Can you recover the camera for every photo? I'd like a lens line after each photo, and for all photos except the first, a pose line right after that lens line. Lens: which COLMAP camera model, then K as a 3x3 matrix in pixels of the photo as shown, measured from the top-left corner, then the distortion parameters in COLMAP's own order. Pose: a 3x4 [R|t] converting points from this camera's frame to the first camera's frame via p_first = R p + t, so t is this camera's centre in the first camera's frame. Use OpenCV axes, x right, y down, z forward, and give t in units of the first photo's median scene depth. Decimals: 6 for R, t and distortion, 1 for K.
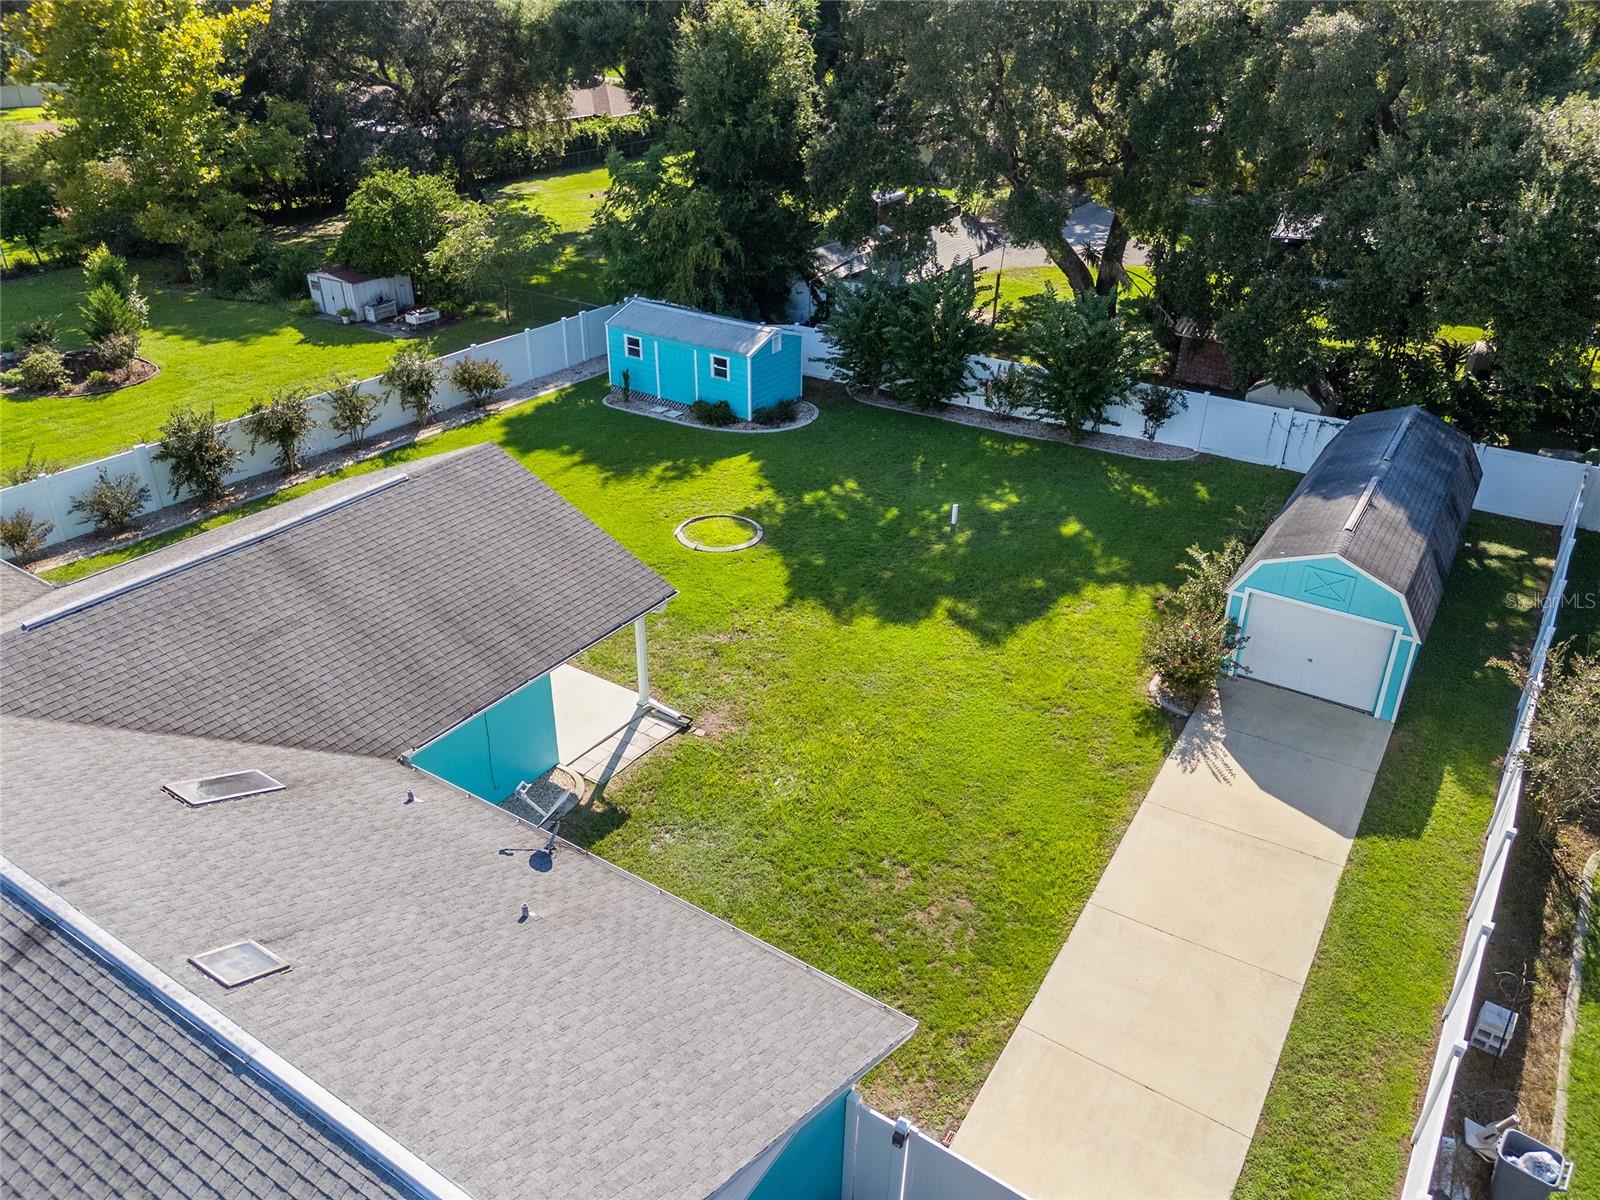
lens RADIAL K [[1190.4, 0, 800.0], [0, 1190.4, 600.0], [0, 0, 1]] dist [0.060221, -0.061135]
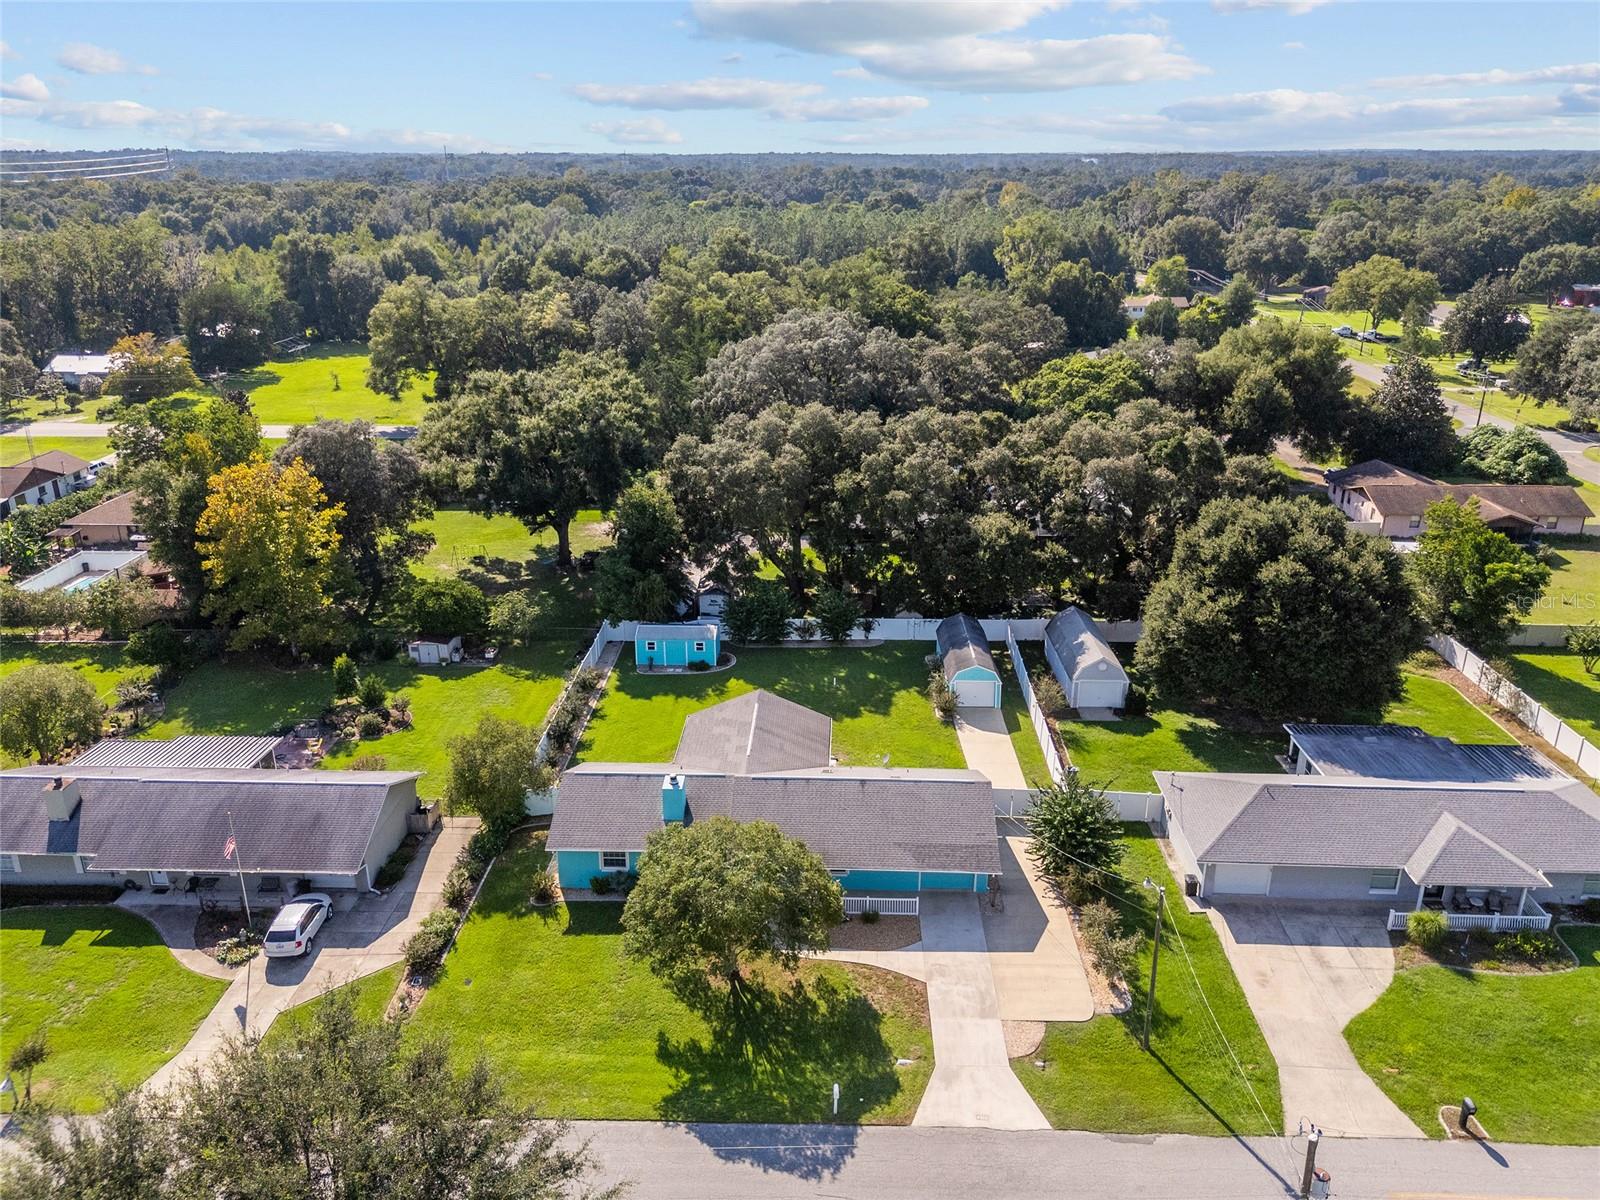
lens RADIAL K [[1209.2, 0, 791.2], [0, 1209.2, 599.4], [0, 0, 1]] dist [0.065928, -0.069921]
pose [[0.855359, -0.195958, 0.479542, -1.095296], [0.262105, 0.962172, -0.074338, -0.064143], [-0.446835, 0.189276, 0.874364, -1.244519]]
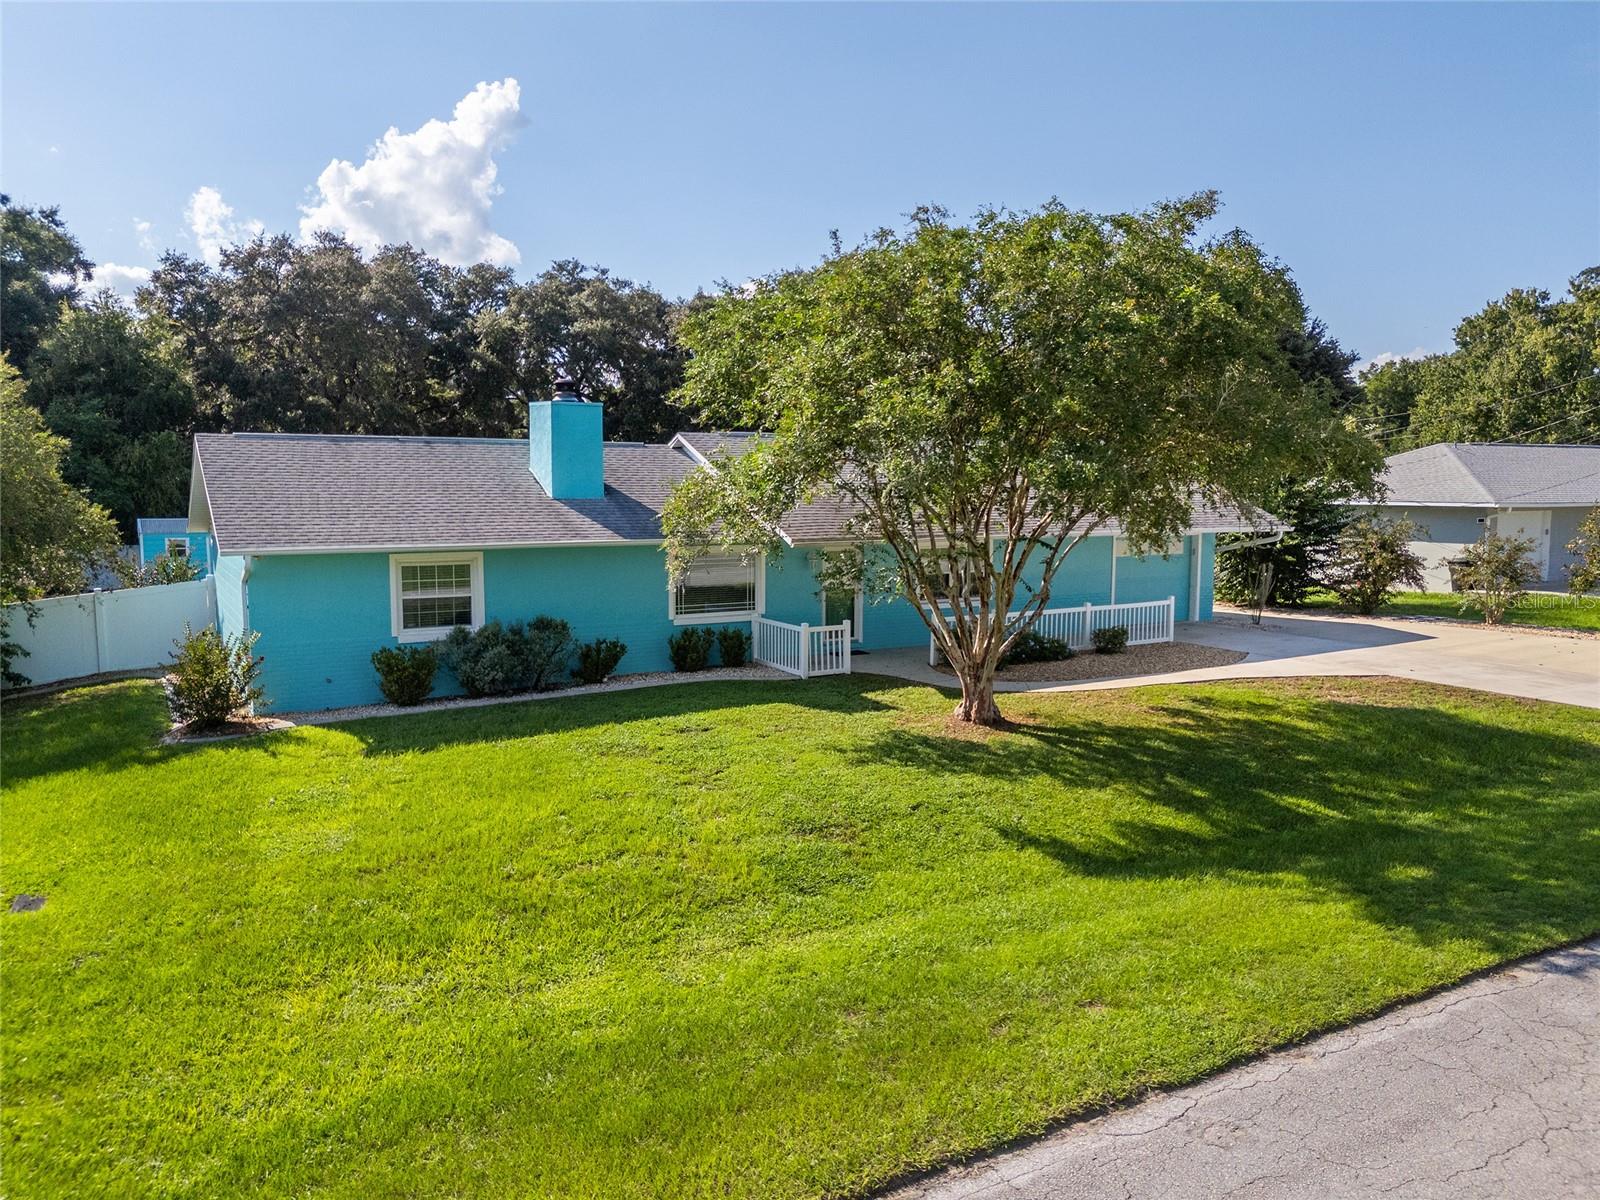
lens RADIAL K [[1190.4, 0, 800.0], [0, 1190.4, 600.0], [0, 0, 1]] dist [0.060221, -0.061135]
pose [[0.453562, -0.099708, 0.885630, -0.975664], [0.440332, 0.889032, -0.125419, 0.247217], [-0.774848, 0.446856, 0.447136, 0.078182]]
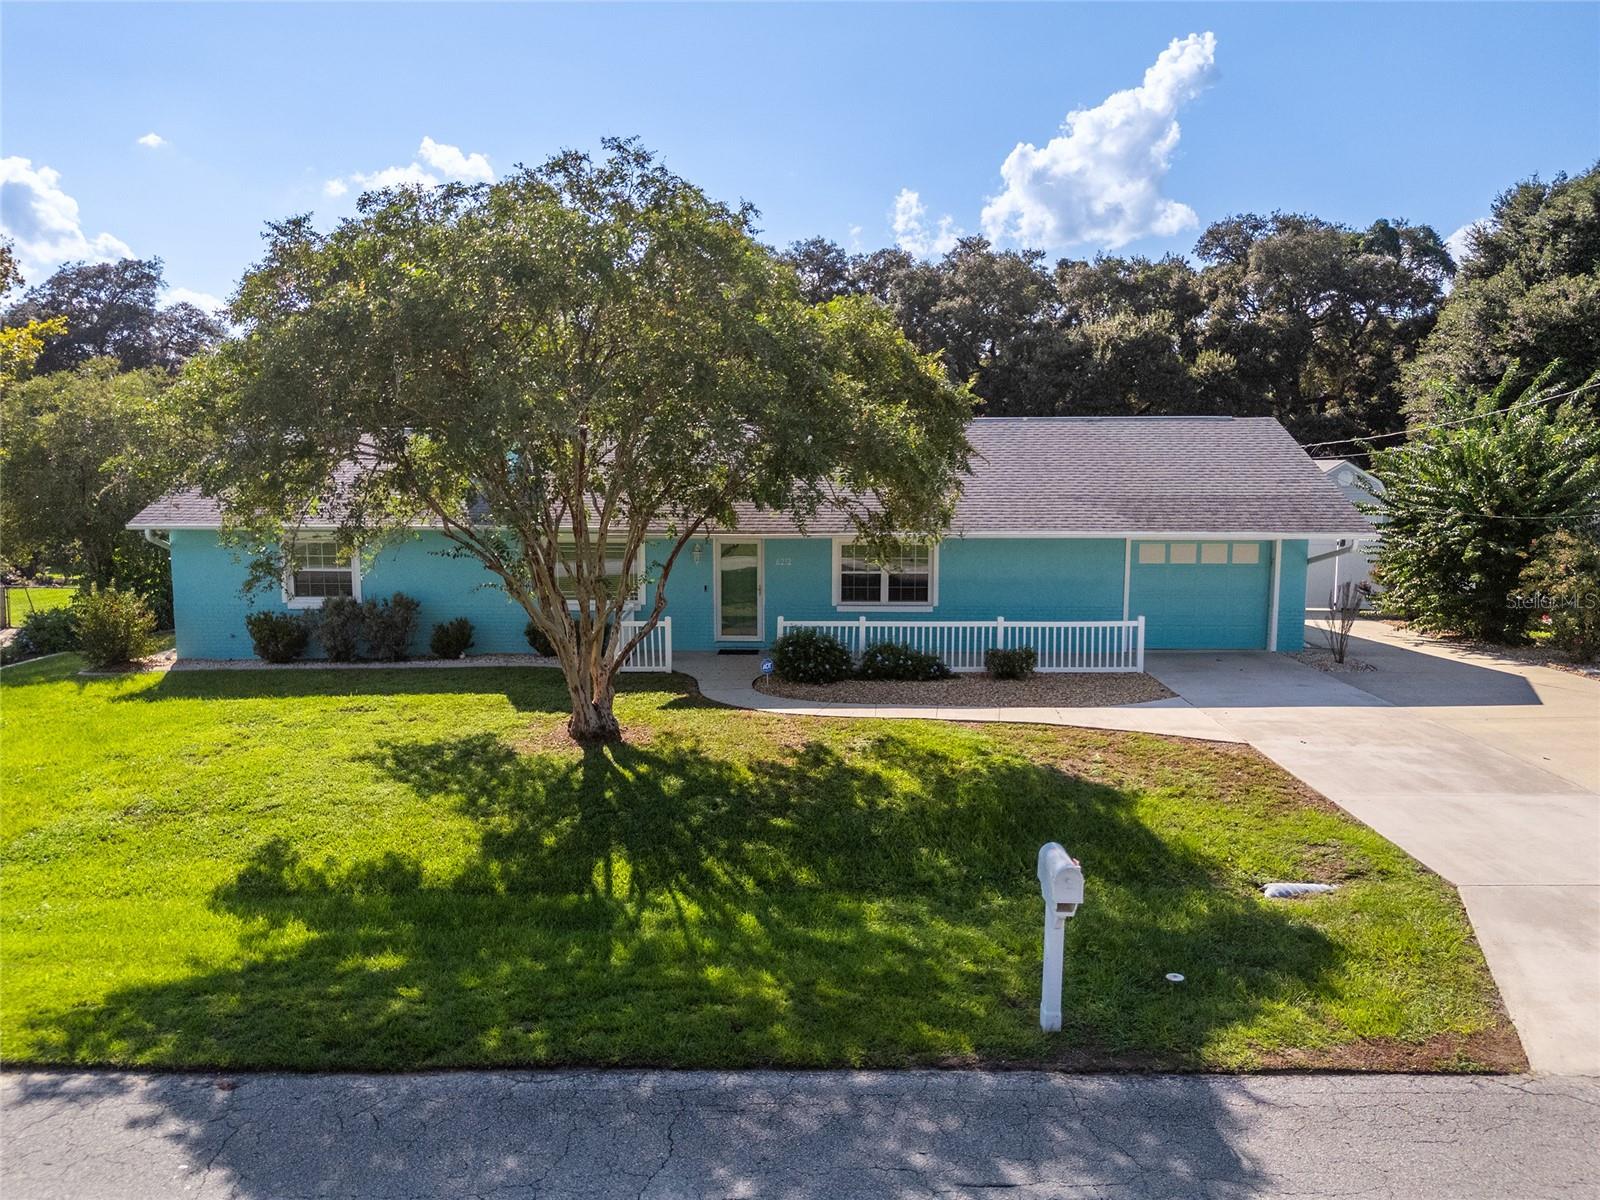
lens RADIAL K [[1172.8, 0, 797.7], [0, 1172.8, 637.2], [0, 0, 1]] dist [0.071452, -0.060343]
pose [[0.846808, -0.090747, 0.524100, -0.670967], [0.266406, 0.925201, -0.270244, 0.376165], [-0.460374, 0.368468, 0.807643, -0.163893]]
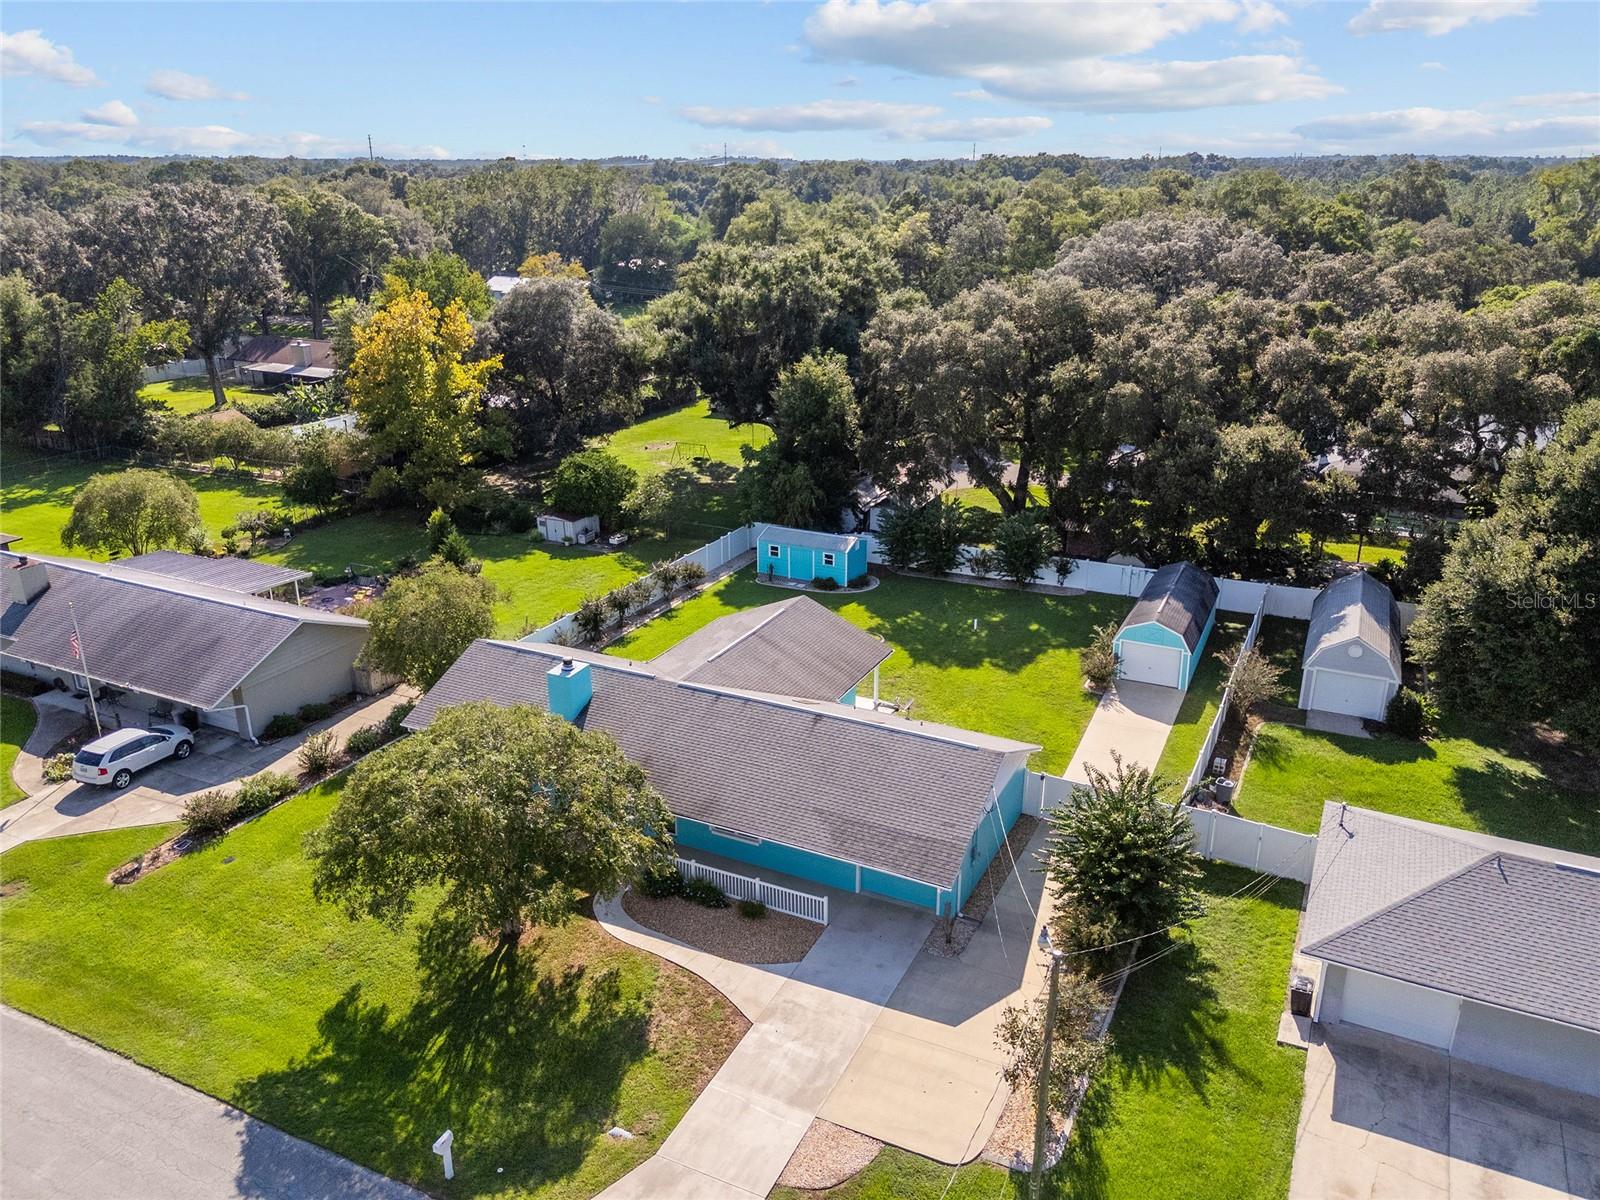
lens RADIAL K [[1209.2, 0, 791.2], [0, 1209.2, 599.4], [0, 0, 1]] dist [0.065928, -0.069921]
pose [[0.992612, -0.053582, 0.108859, -0.353417], [0.069860, 0.985955, -0.151698, 0.154394], [-0.099201, 0.158182, 0.982414, -0.869512]]
